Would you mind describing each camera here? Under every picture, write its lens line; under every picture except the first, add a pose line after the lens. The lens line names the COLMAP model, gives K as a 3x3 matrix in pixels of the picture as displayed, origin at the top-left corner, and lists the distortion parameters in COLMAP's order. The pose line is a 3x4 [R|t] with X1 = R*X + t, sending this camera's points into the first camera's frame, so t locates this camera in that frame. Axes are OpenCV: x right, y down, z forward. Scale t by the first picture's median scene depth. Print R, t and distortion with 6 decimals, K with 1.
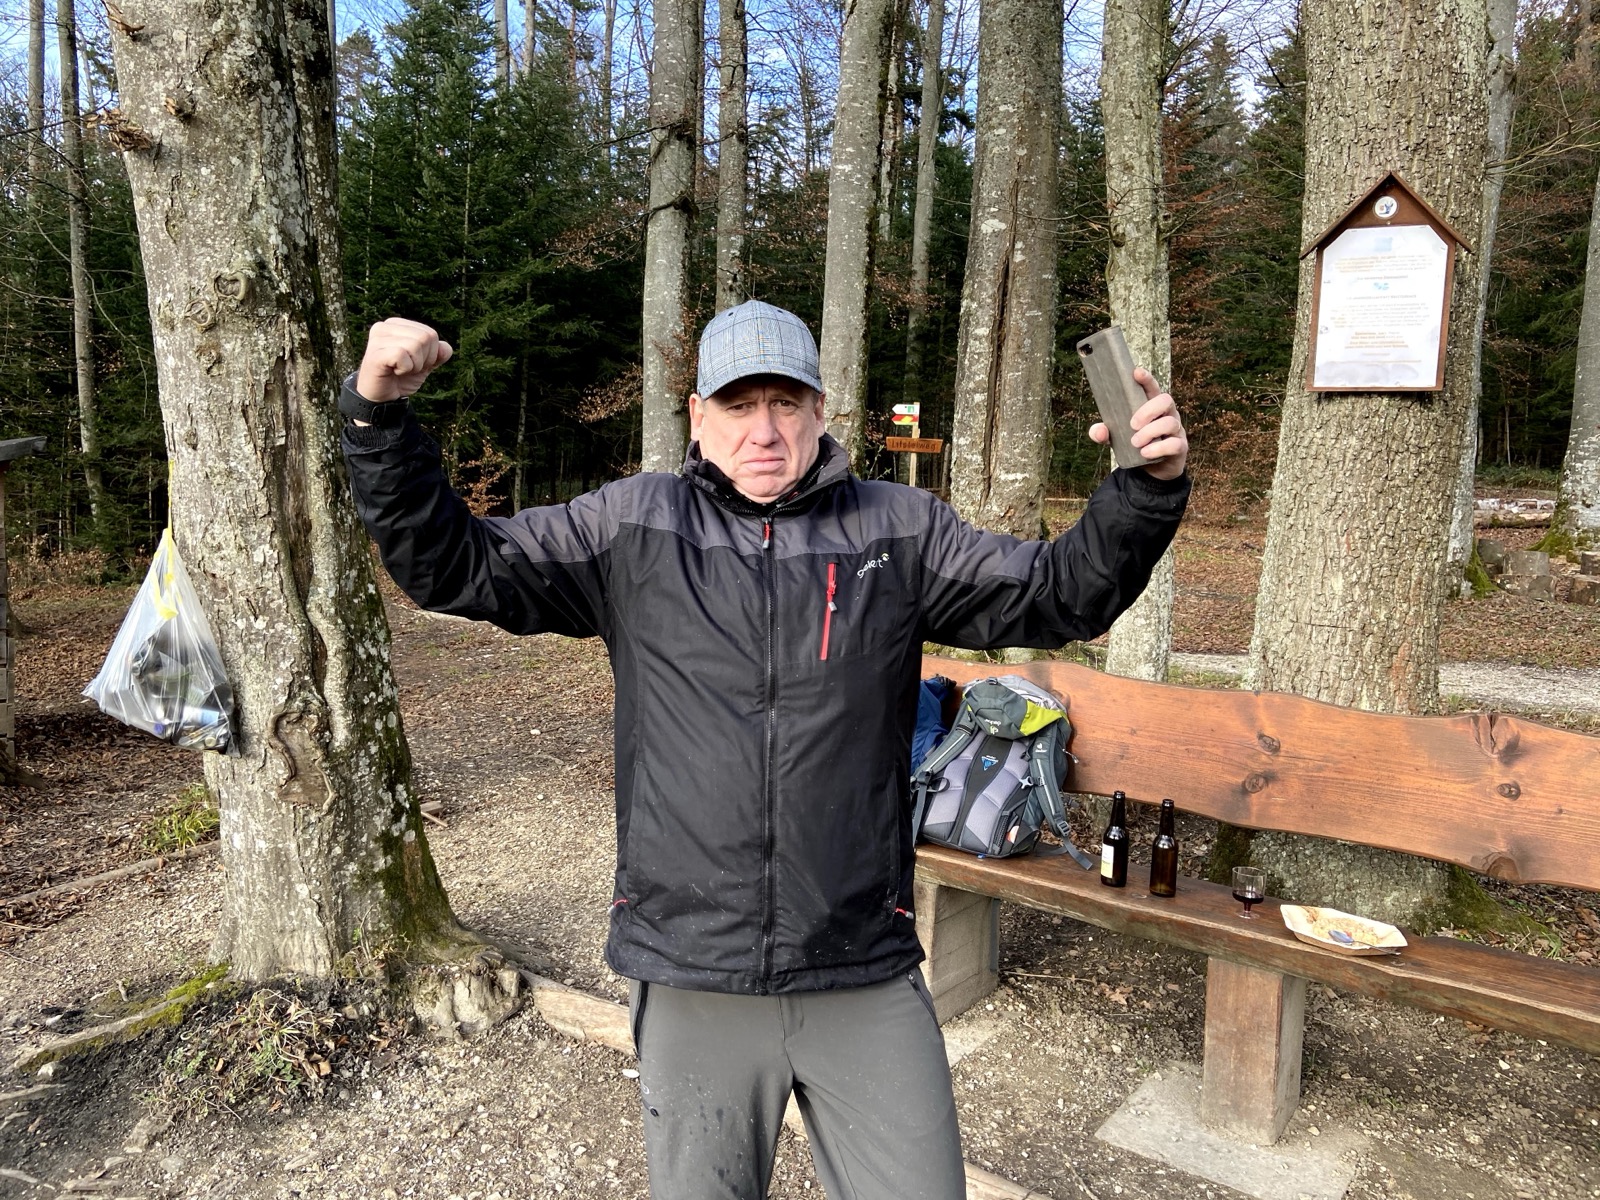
lens RADIAL K [[1216.4, 0, 785.7], [0, 1216.4, 590.2], [0, 0, 1]] dist [0.128343, -0.158295]
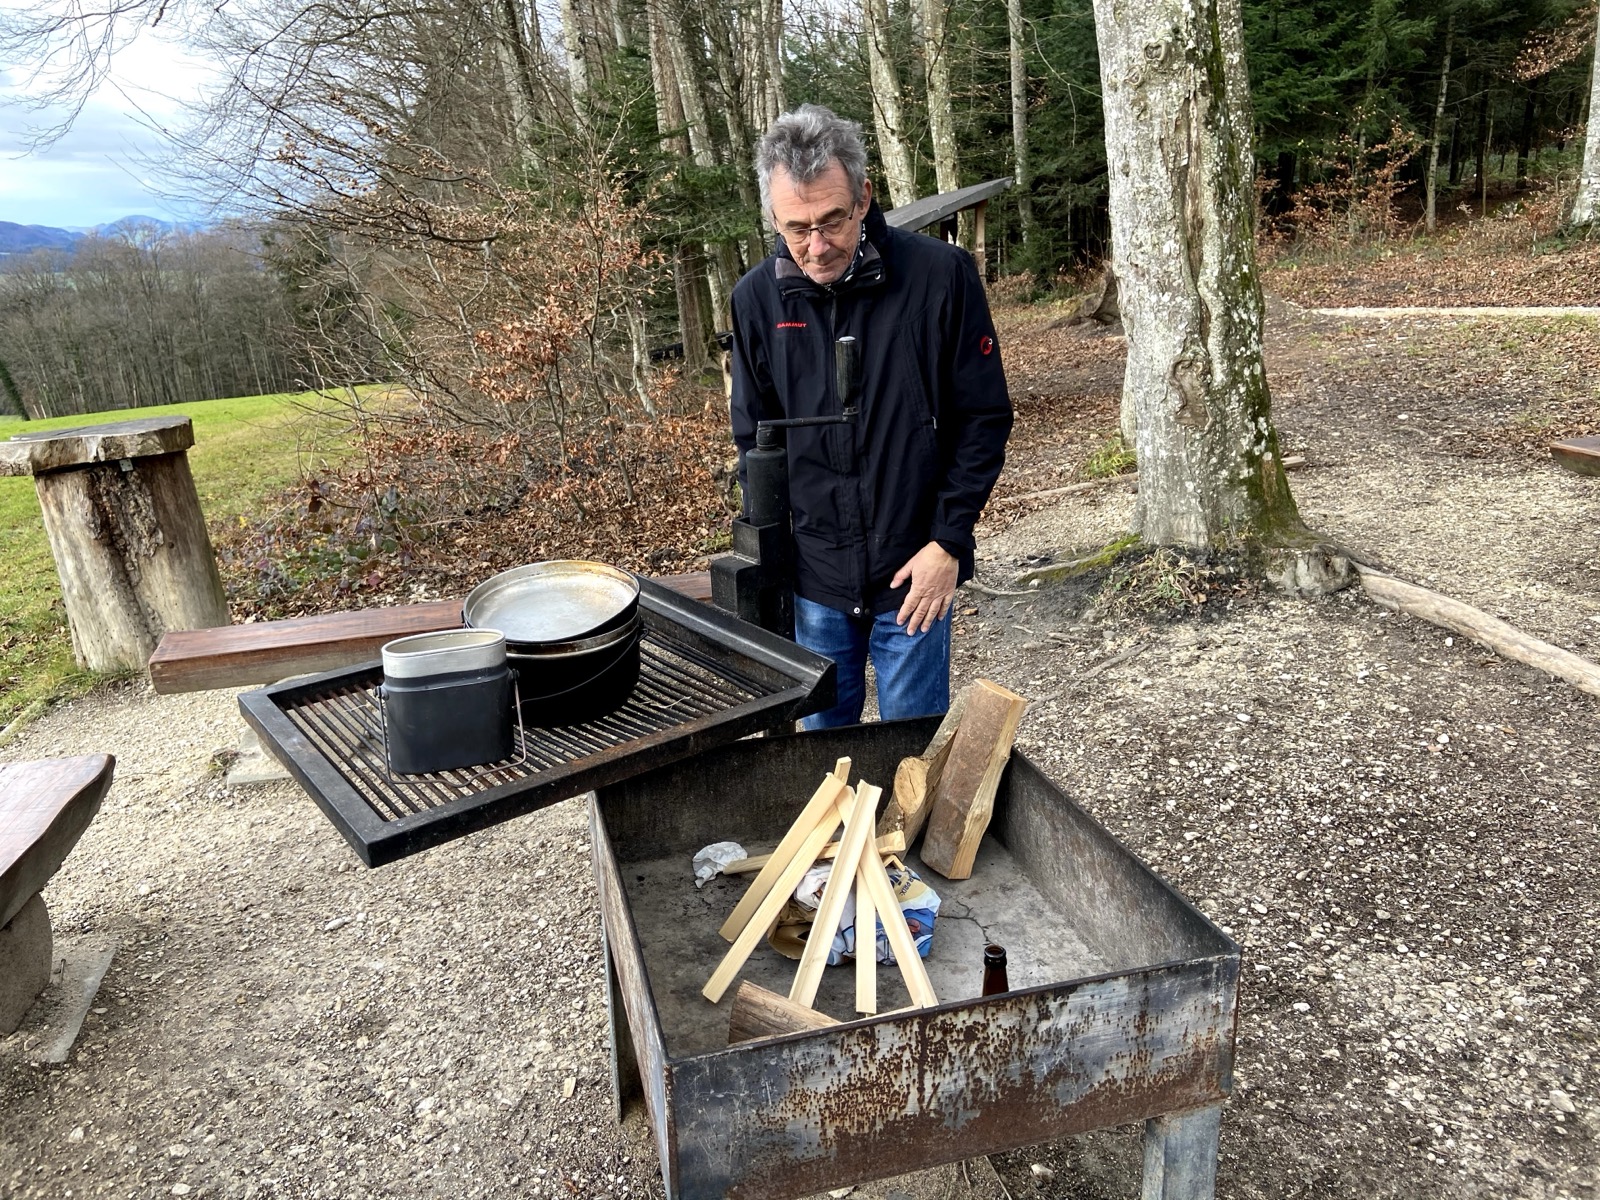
lens RADIAL K [[1216.4, 0, 785.7], [0, 1216.4, 590.2], [0, 0, 1]] dist [0.128343, -0.158295]
pose [[0.772086, 0.098981, -0.627762, 0.165791], [0.045984, 0.976506, 0.210525, 0.034669], [0.633852, -0.191410, 0.749396, -0.411565]]
